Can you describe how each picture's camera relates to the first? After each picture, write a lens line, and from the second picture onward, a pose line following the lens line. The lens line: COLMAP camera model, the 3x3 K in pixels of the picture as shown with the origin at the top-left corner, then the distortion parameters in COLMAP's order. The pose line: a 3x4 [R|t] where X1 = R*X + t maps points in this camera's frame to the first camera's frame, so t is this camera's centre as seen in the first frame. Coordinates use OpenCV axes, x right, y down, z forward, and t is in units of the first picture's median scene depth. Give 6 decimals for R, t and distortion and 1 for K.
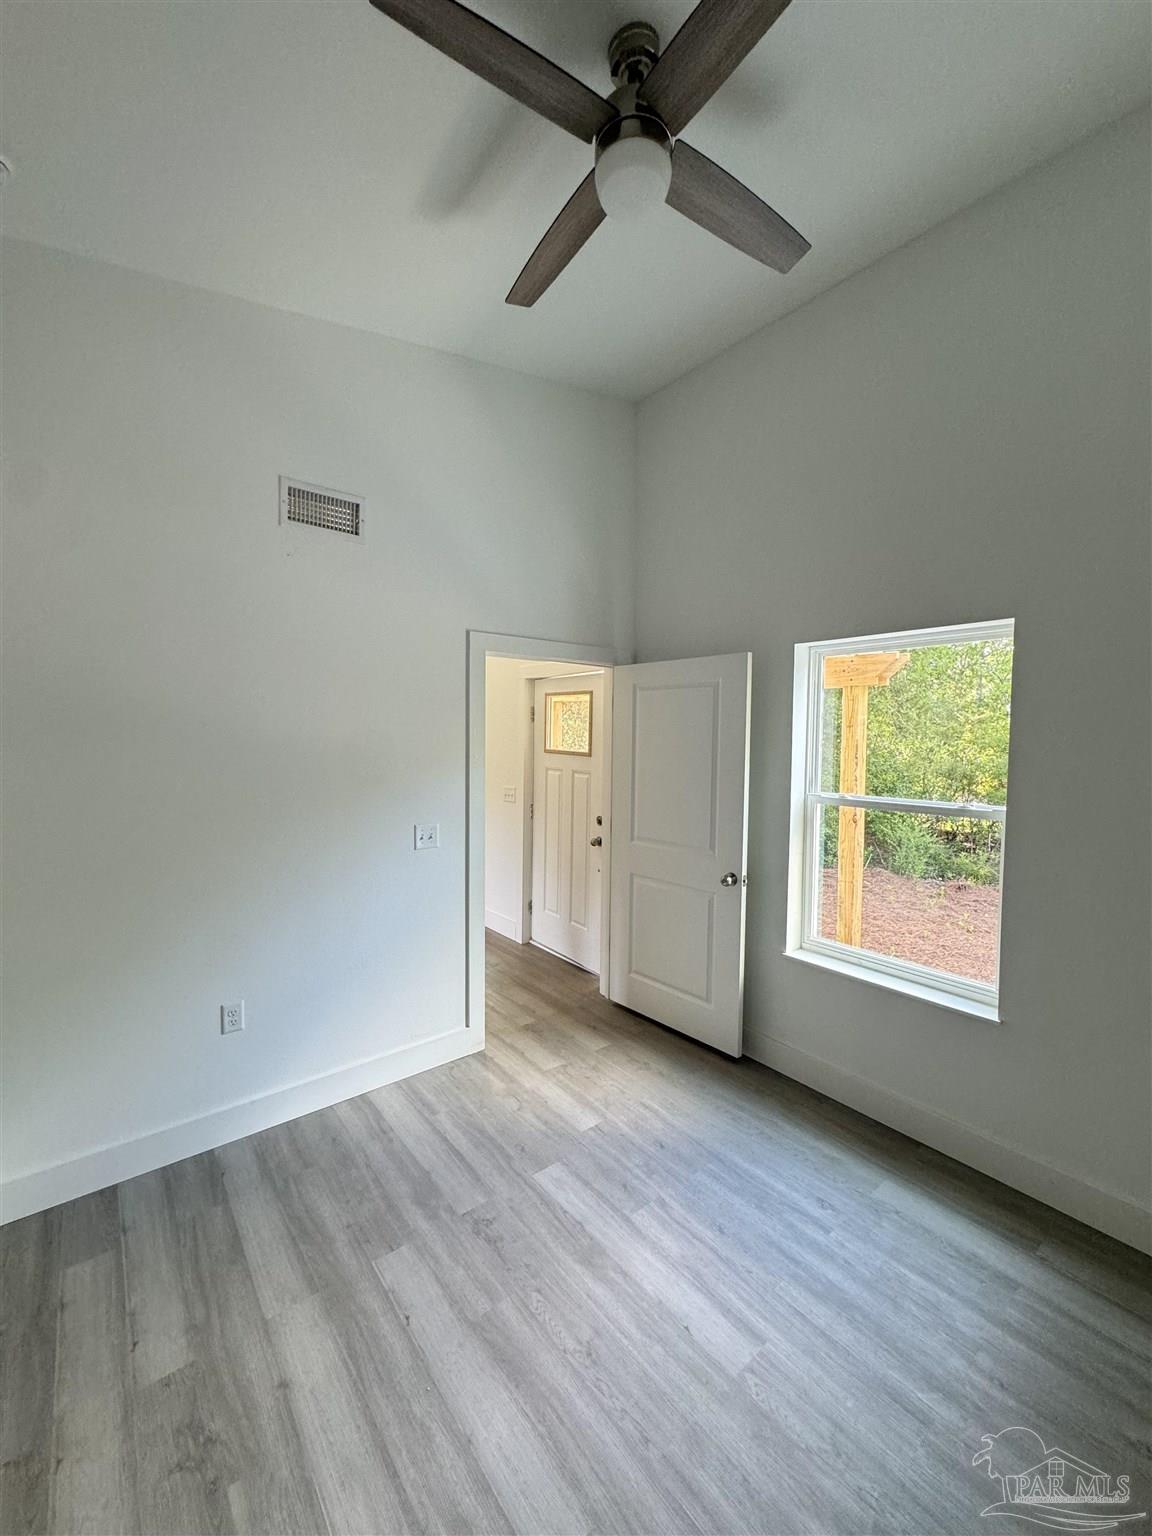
lens RADIAL K [[610.8, 0, 576.0], [0, 610.8, 768.0], [0, 0, 1]] dist [0.000066, 0.000302]
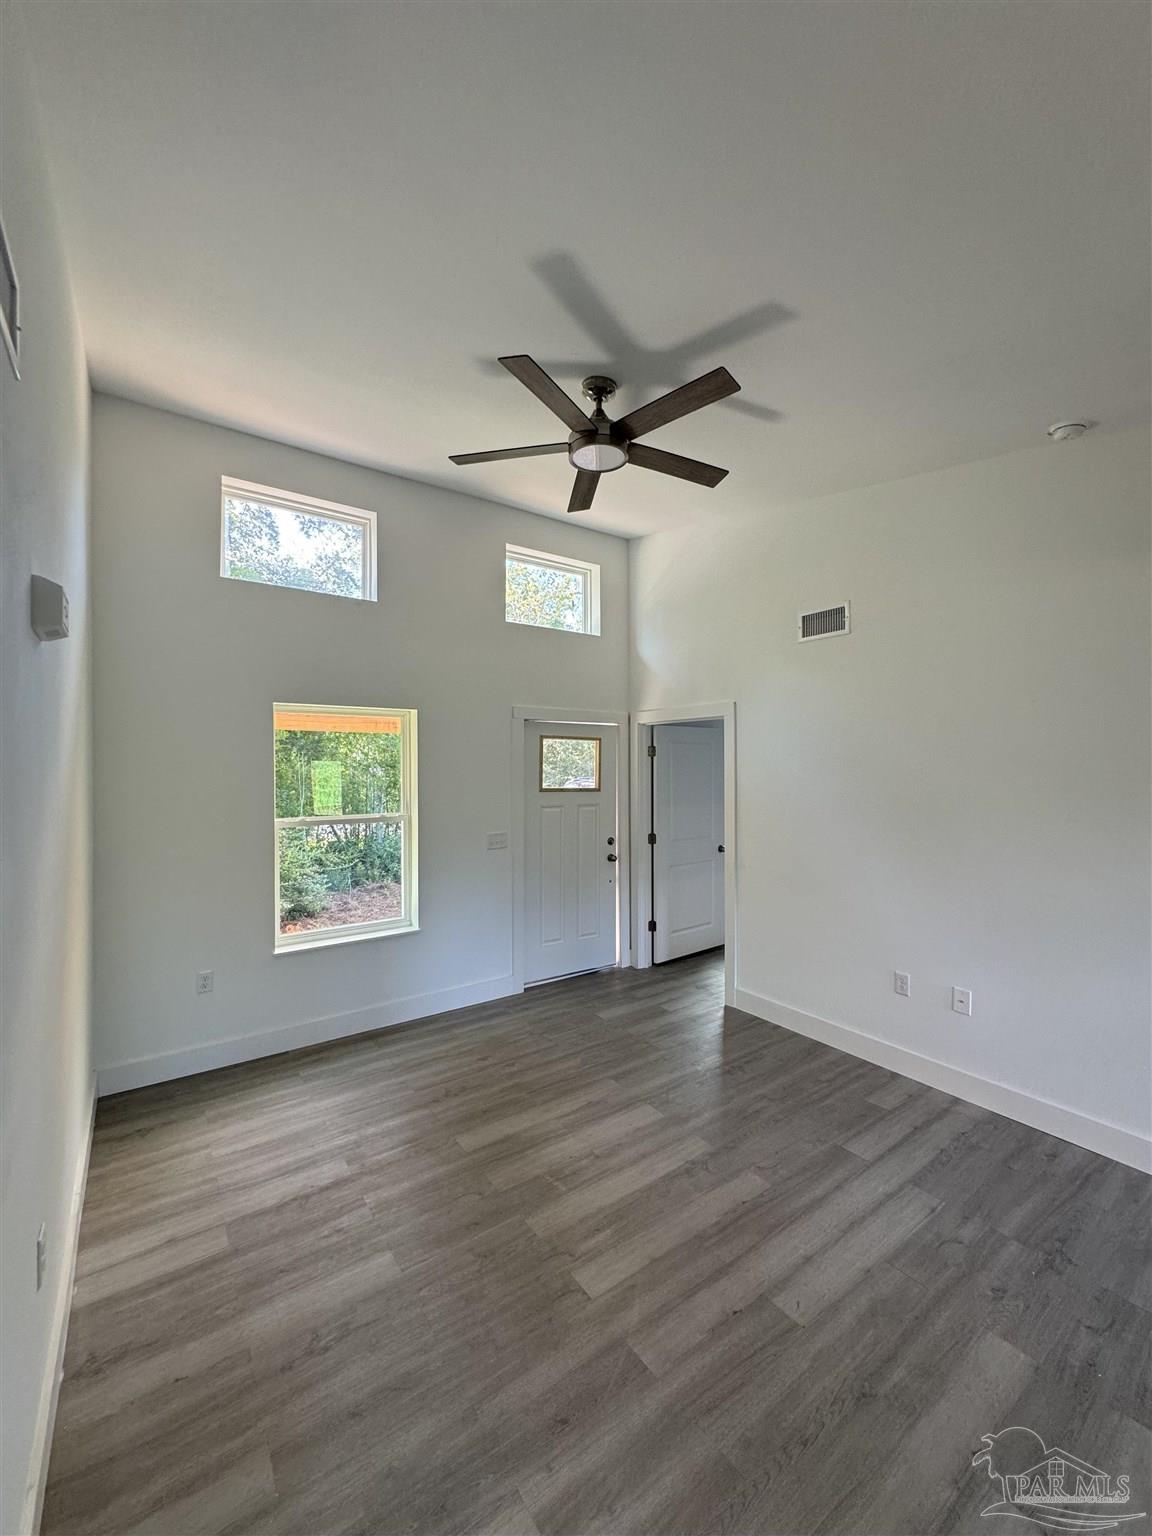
lens RADIAL K [[610.8, 0, 576.0], [0, 610.8, 768.0], [0, 0, 1]] dist [0.000066, 0.000302]
pose [[0.055105, -0.008651, 0.998443, -1.201082], [0.063689, 0.997957, 0.005132, -0.073986], [-0.996447, 0.063307, 0.055543, 0.973250]]
